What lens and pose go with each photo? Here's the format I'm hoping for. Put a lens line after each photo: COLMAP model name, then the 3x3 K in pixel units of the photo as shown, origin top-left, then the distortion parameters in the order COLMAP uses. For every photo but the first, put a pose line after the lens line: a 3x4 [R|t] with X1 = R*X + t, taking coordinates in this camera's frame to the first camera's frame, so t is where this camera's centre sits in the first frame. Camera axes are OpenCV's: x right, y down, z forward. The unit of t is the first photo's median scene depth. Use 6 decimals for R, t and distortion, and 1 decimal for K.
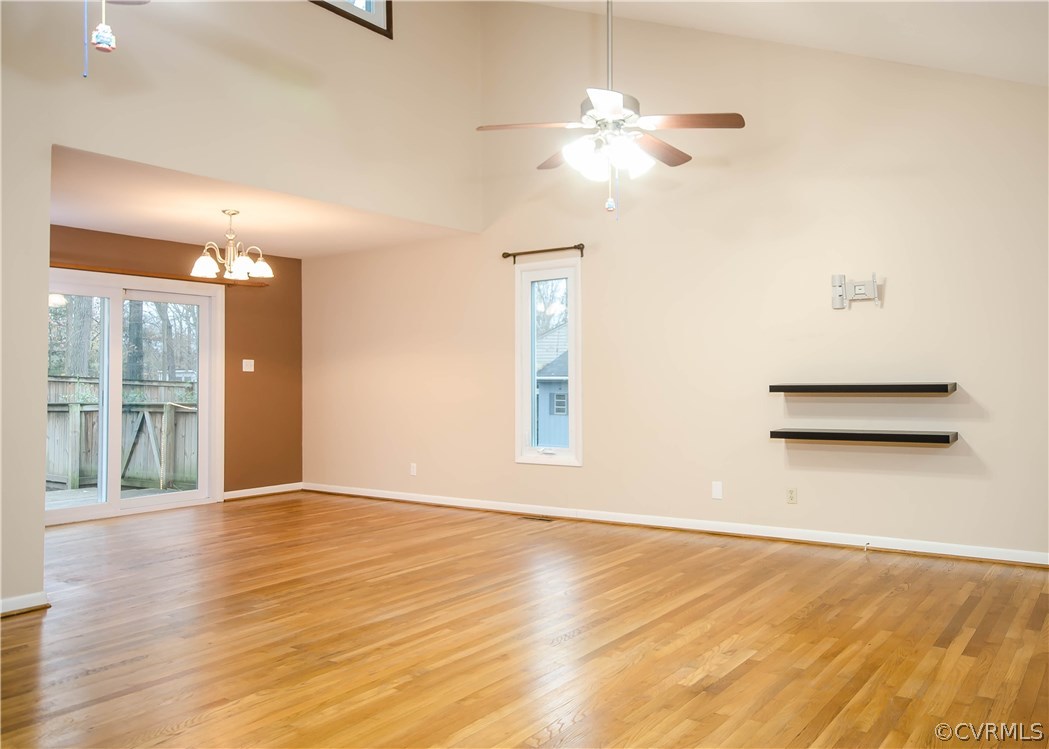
lens RADIAL K [[770.0, 0, 524.5], [0, 770.0, 374.5], [0, 0, 1]] dist [0.007960, 0.002272]
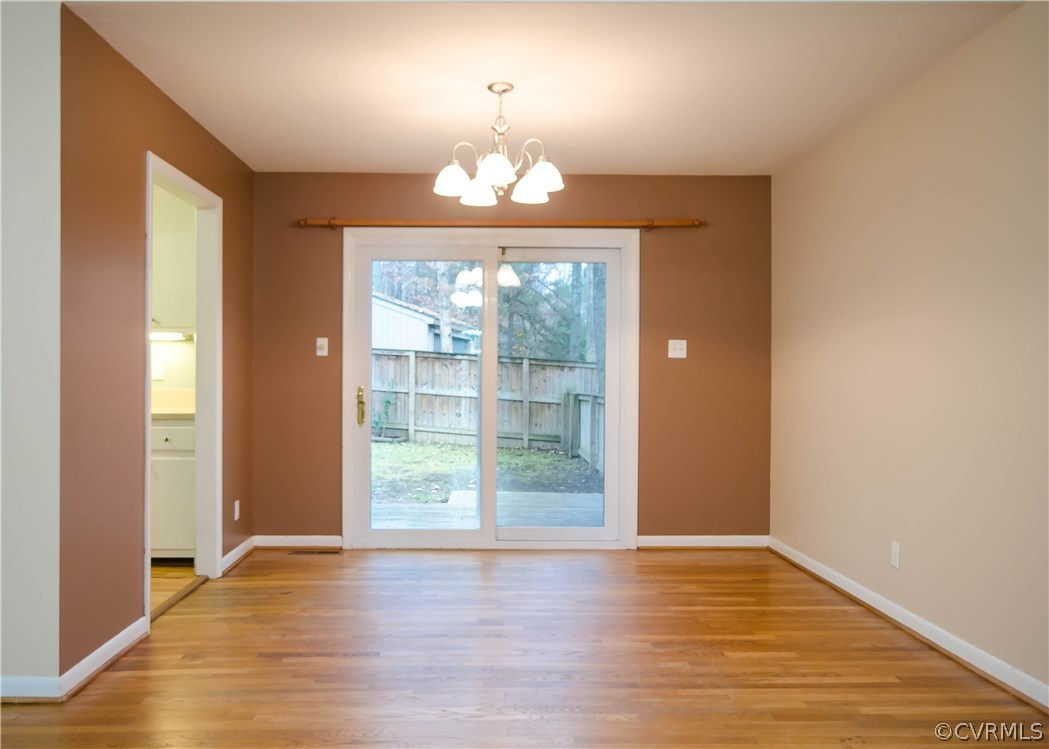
lens RADIAL K [[825.5, 0, 525.0], [0, 825.5, 388.5], [0, 0, 1]] dist [0.009049, 0.004022]
pose [[0.645747, 0.020738, -0.763270, 0.098096], [-0.004373, 0.999715, 0.023462, 0.006407], [0.763539, -0.011813, 0.645654, 0.454379]]
